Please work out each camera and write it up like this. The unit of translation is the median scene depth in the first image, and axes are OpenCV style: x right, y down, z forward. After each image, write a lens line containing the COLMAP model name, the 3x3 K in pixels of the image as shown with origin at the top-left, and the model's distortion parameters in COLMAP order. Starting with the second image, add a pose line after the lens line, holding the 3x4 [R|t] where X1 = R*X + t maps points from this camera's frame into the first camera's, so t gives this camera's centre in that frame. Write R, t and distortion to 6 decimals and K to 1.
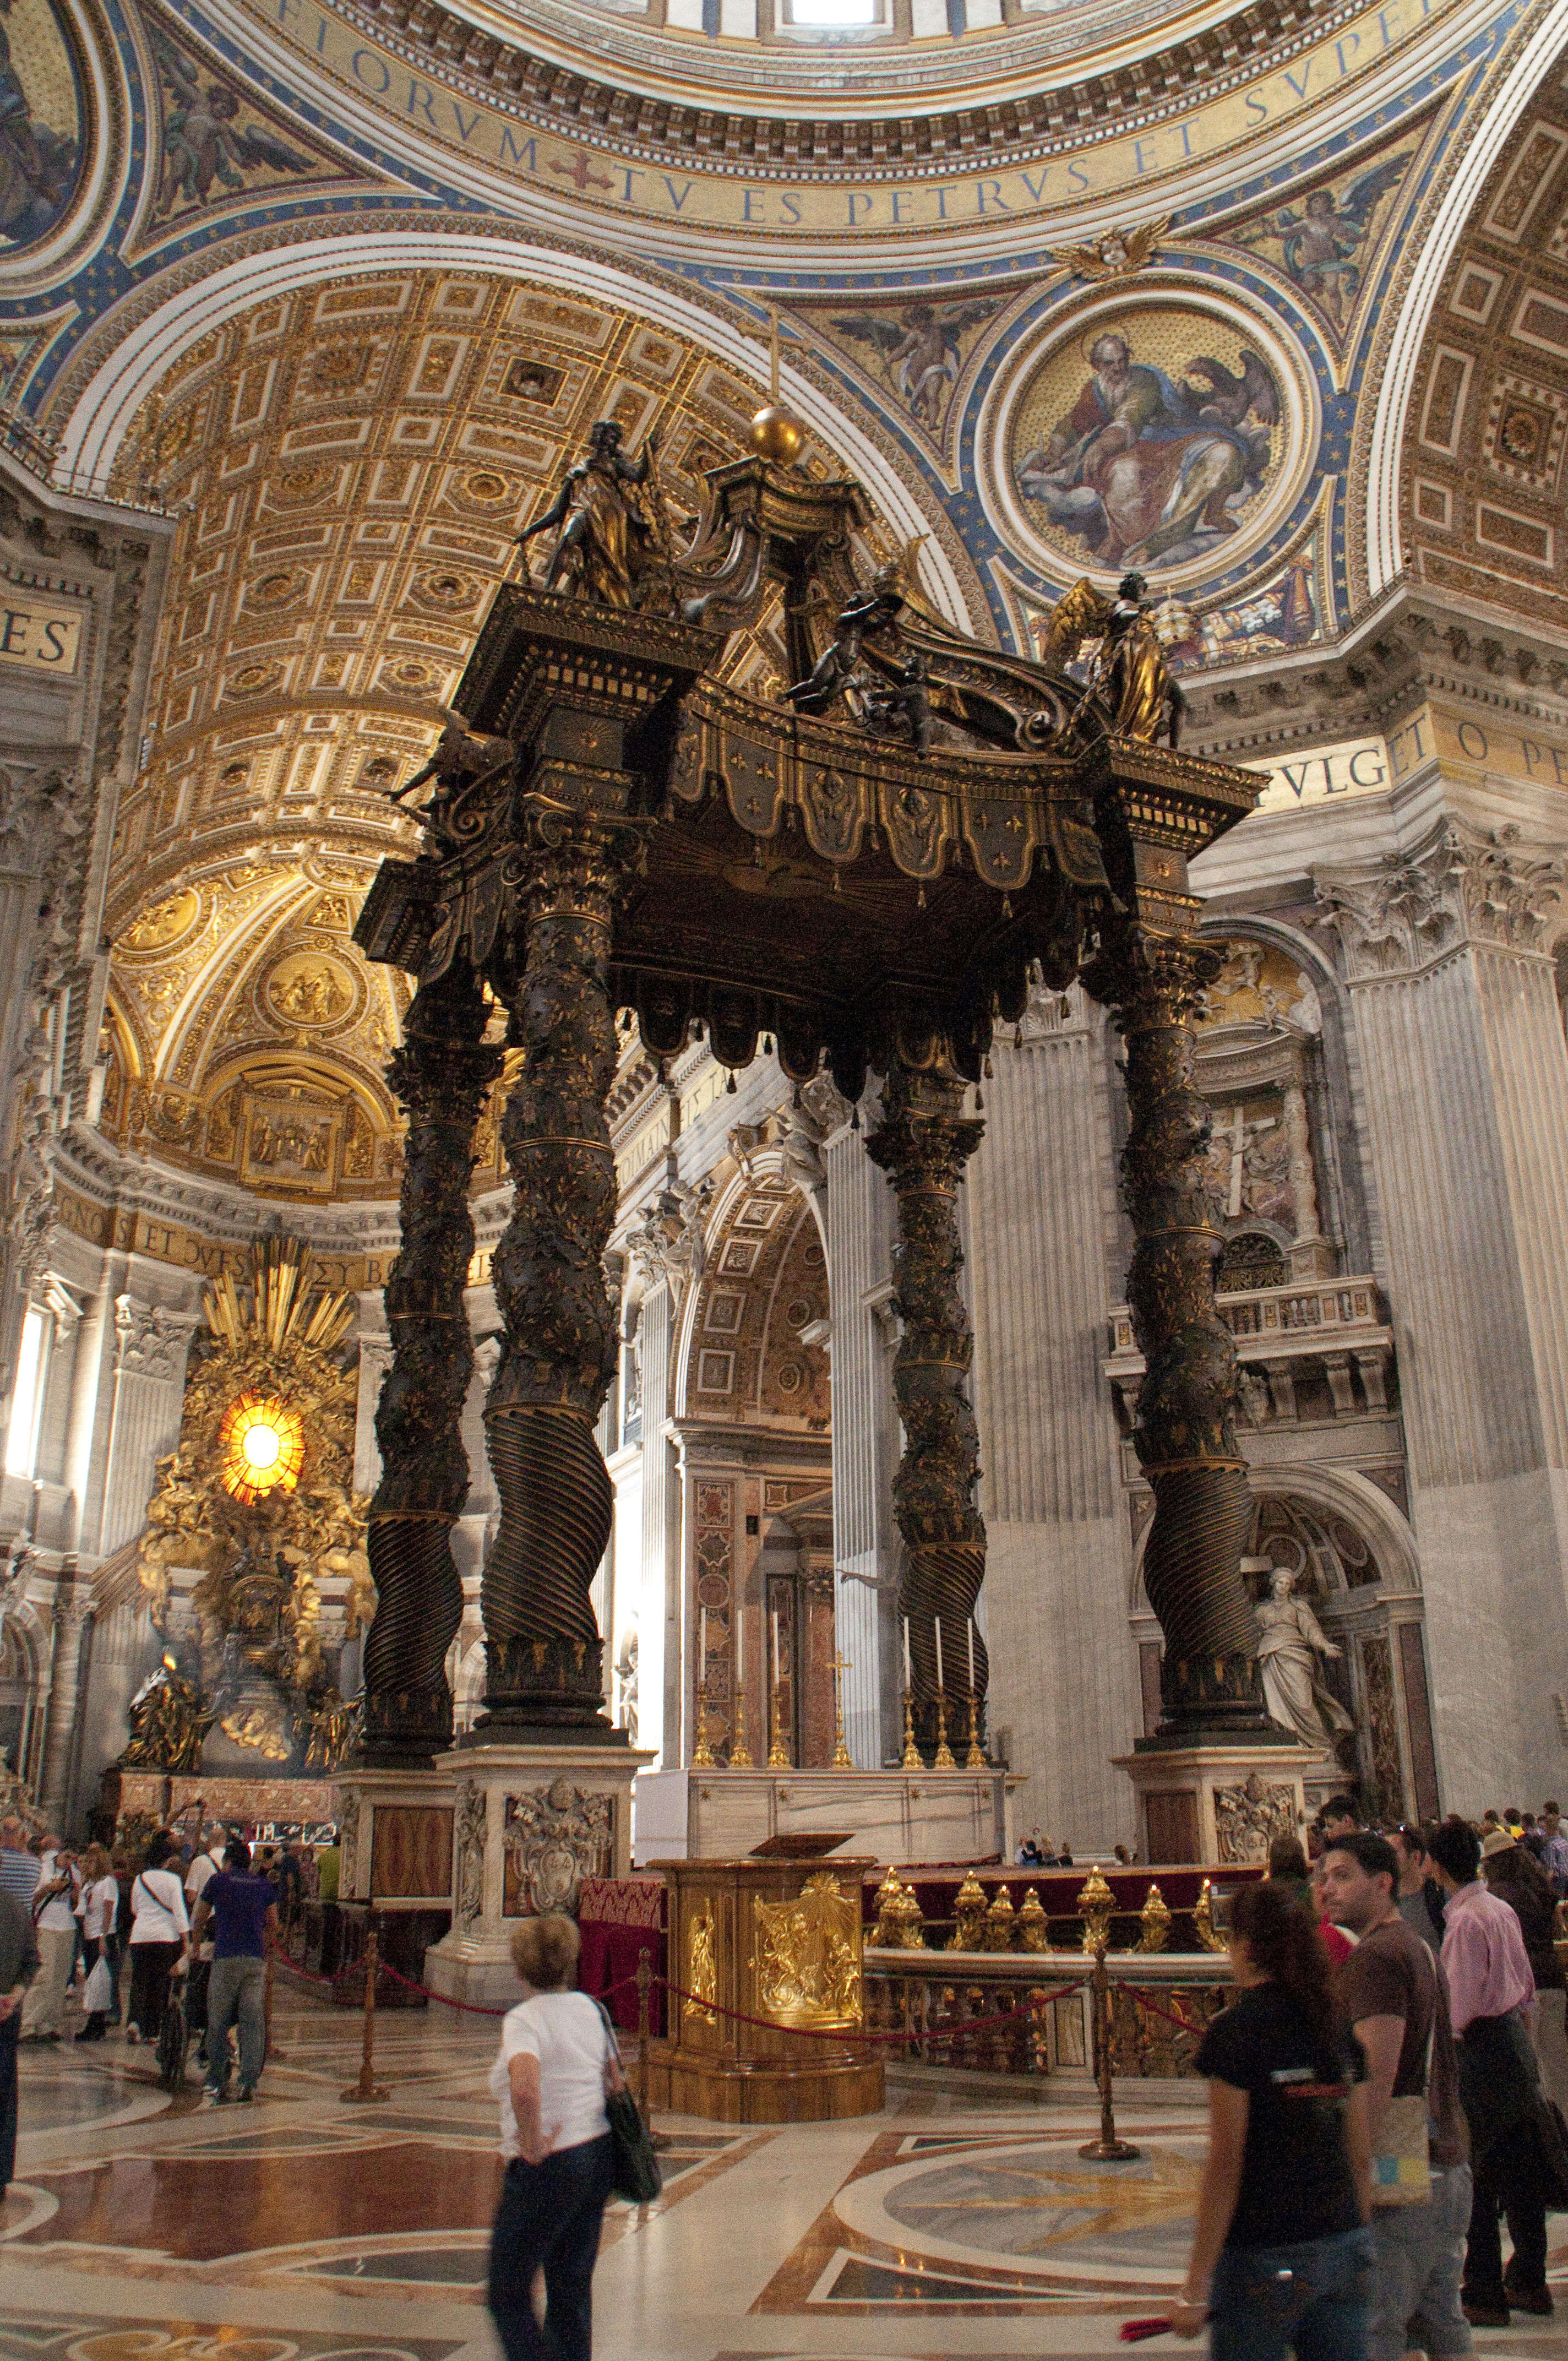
lens RADIAL K [[1907.0, 0, 784.0], [0, 1907.0, 1180.5], [0, 0, 1]] dist [-0.205749, 0.143000]
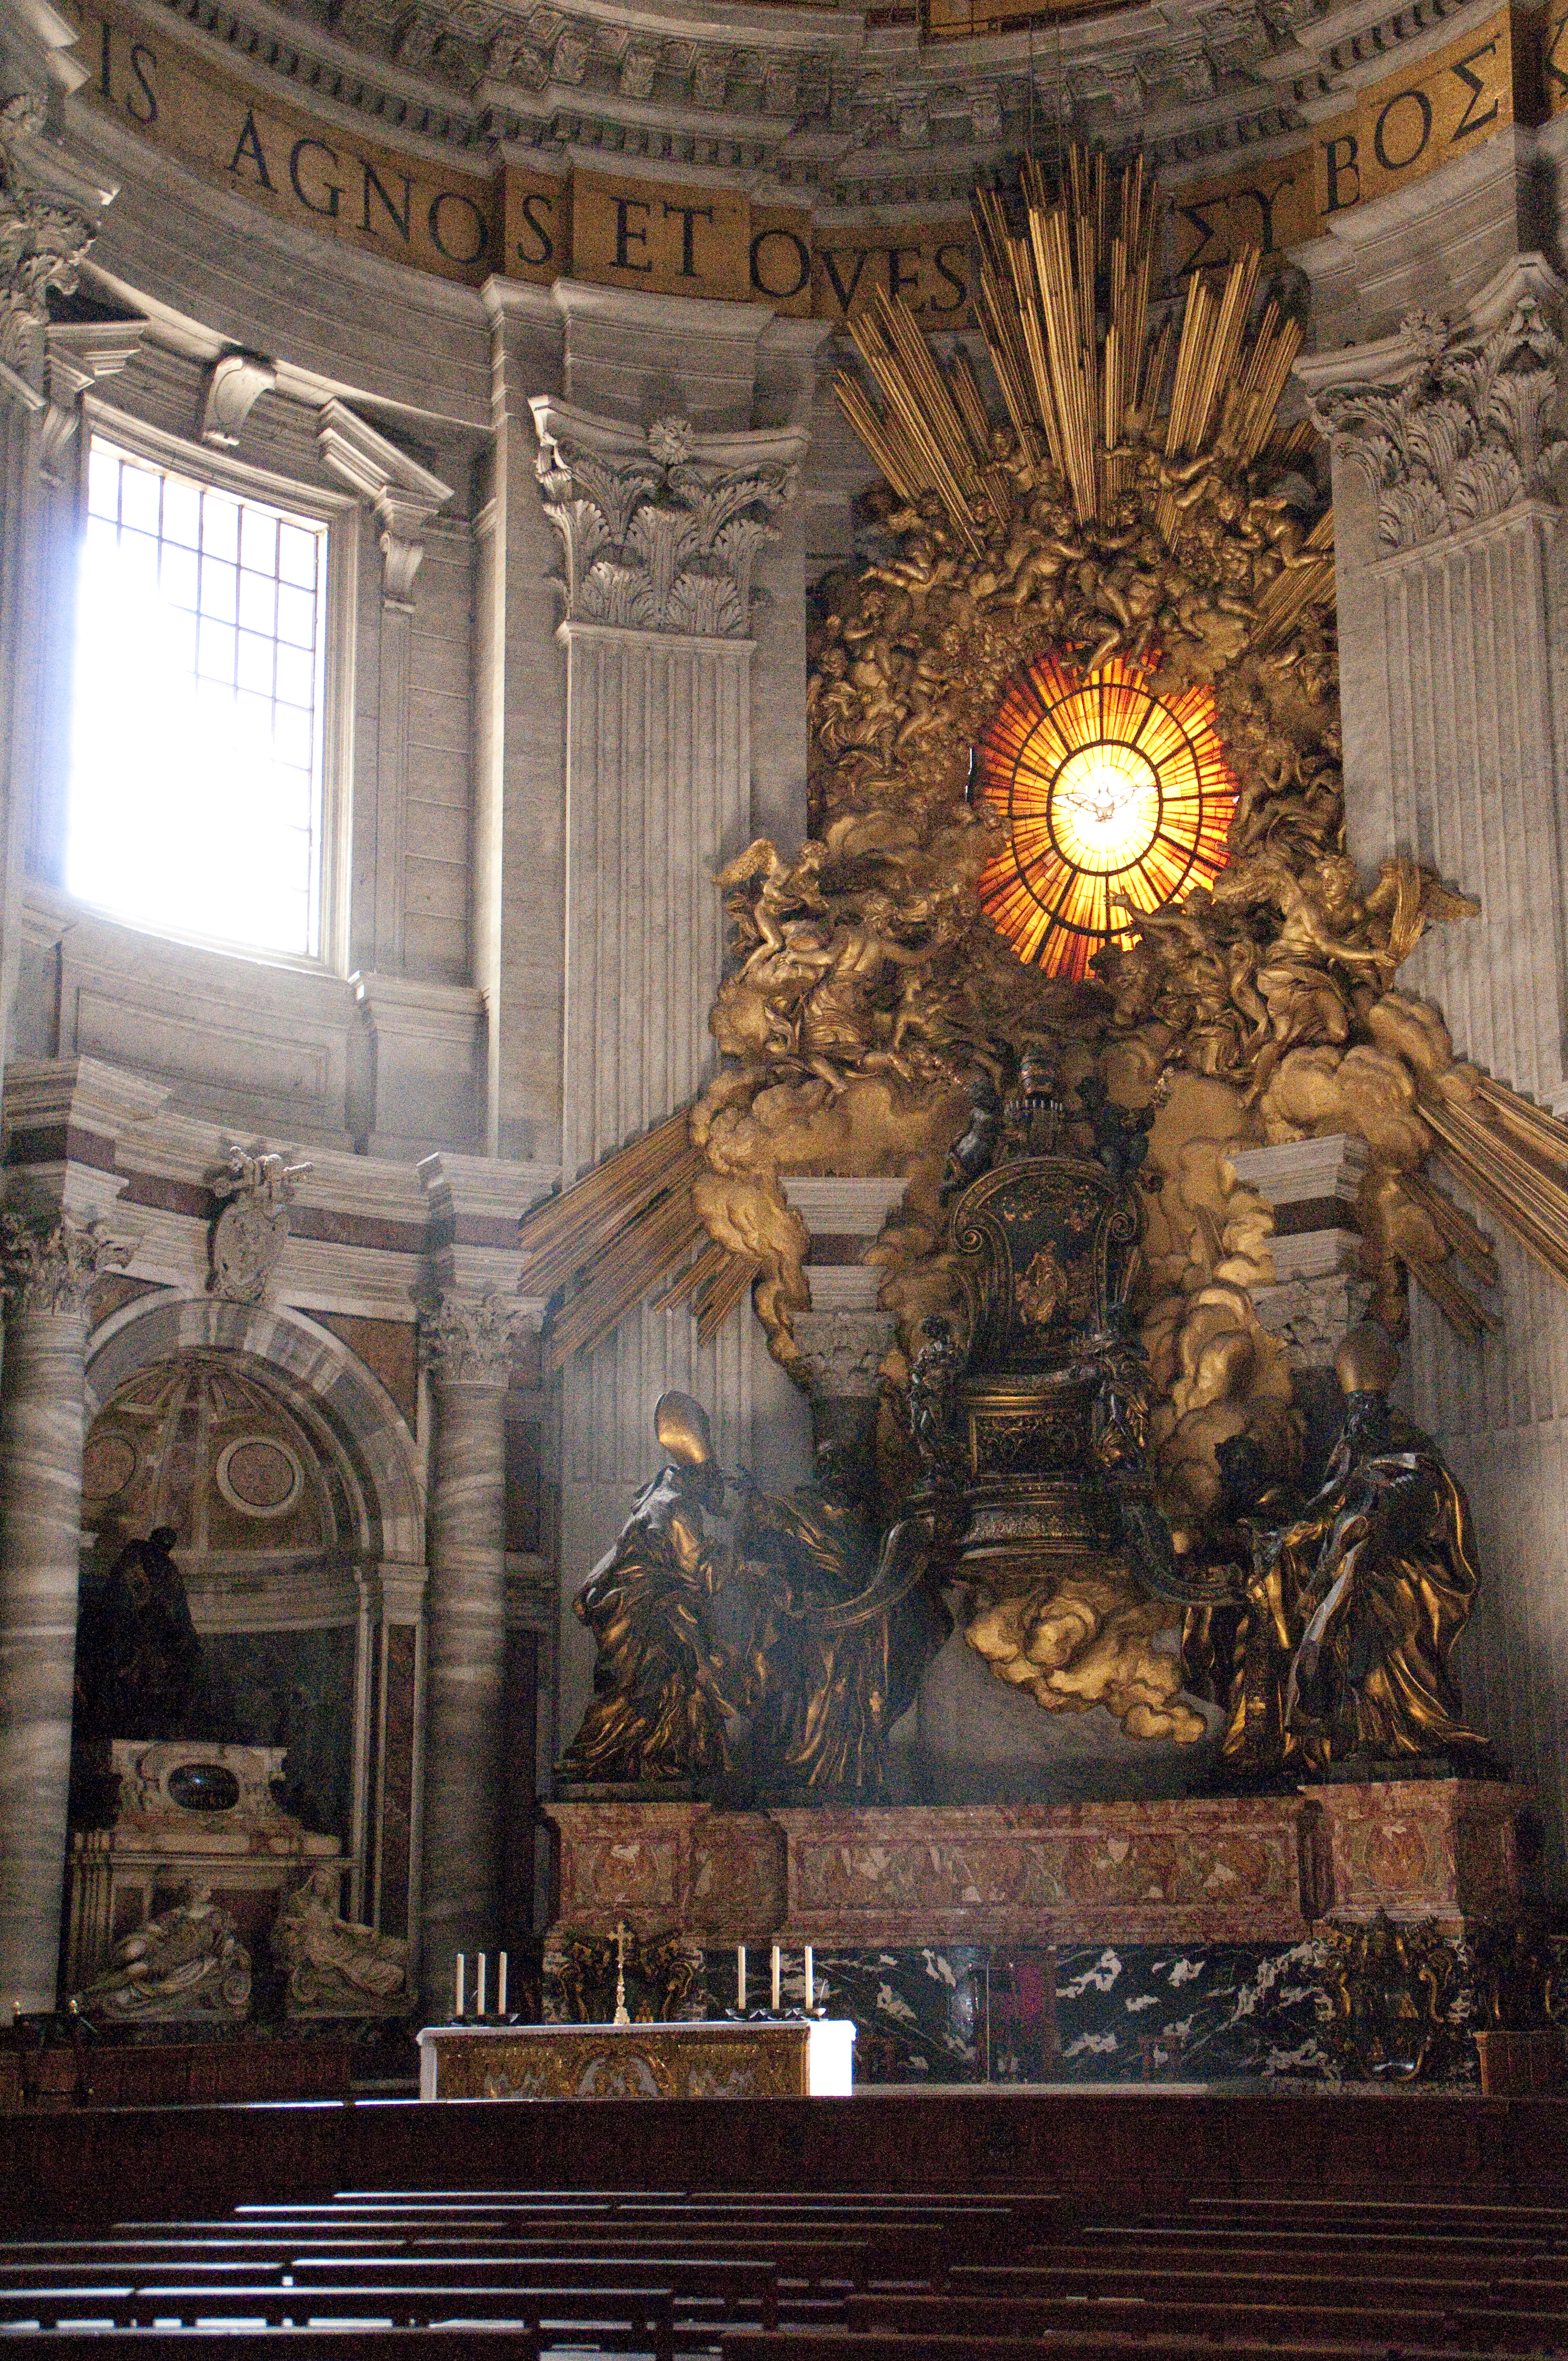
lens RADIAL K [[3383.5, 0, 784.0], [0, 3383.5, 1180.5], [0, 0, 1]] dist [0.104618, 0.000350]
pose [[0.777461, -0.138191, -0.613562, 0.020362], [0.206382, 0.977598, 0.041329, 0.103600], [0.594106, -0.158759, 0.788565, 0.296213]]
